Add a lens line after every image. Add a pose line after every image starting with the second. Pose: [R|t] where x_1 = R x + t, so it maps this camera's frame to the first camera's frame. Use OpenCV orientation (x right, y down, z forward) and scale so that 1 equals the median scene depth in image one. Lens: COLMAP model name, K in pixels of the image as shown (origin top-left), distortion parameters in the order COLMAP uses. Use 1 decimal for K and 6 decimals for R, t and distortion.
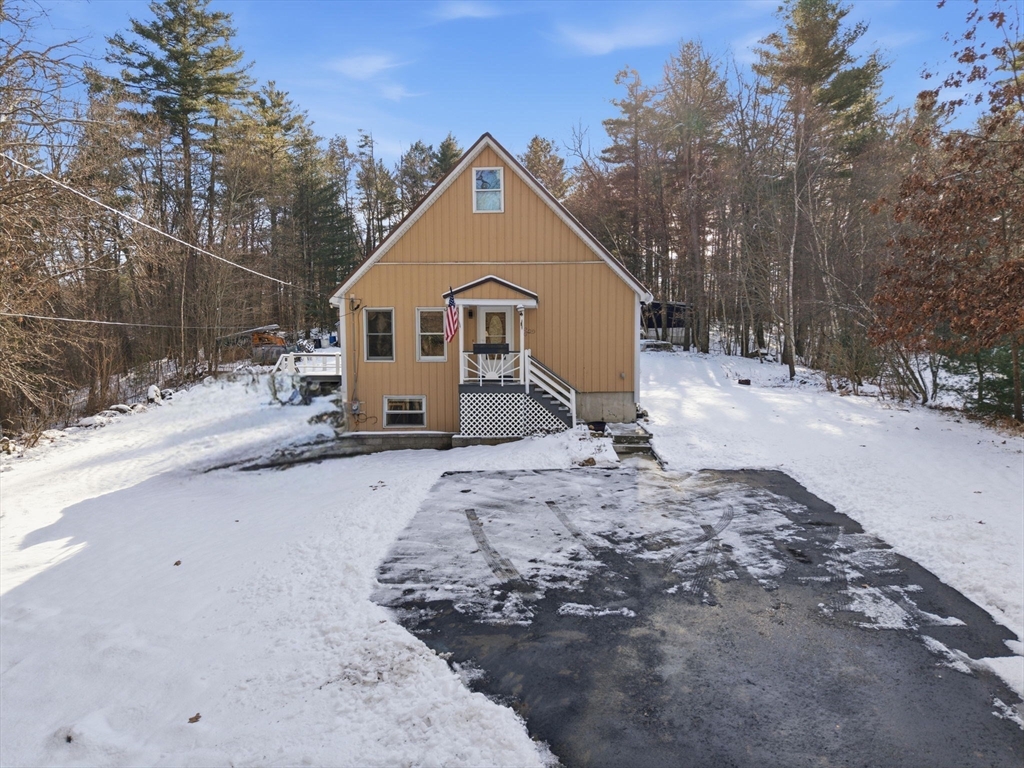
lens RADIAL K [[695.8, 0, 513.8], [0, 695.8, 385.4], [0, 0, 1]] dist [0.023175, -0.012967]
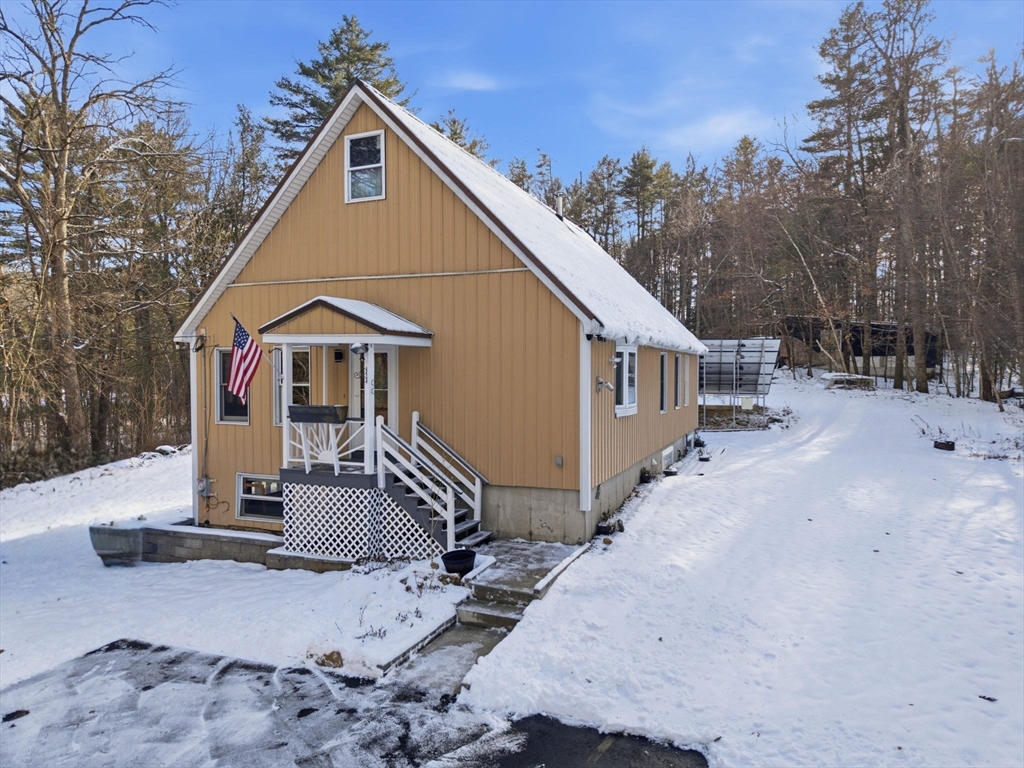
lens RADIAL K [[695.8, 0, 511.5], [0, 695.8, 381.8], [0, 0, 1]] dist [0.023175, -0.012967]
pose [[0.939867, 0.010003, -0.341395, 0.310520], [-0.022889, 0.999169, -0.033738, -0.059274], [0.340774, 0.039524, 0.939314, 0.432112]]
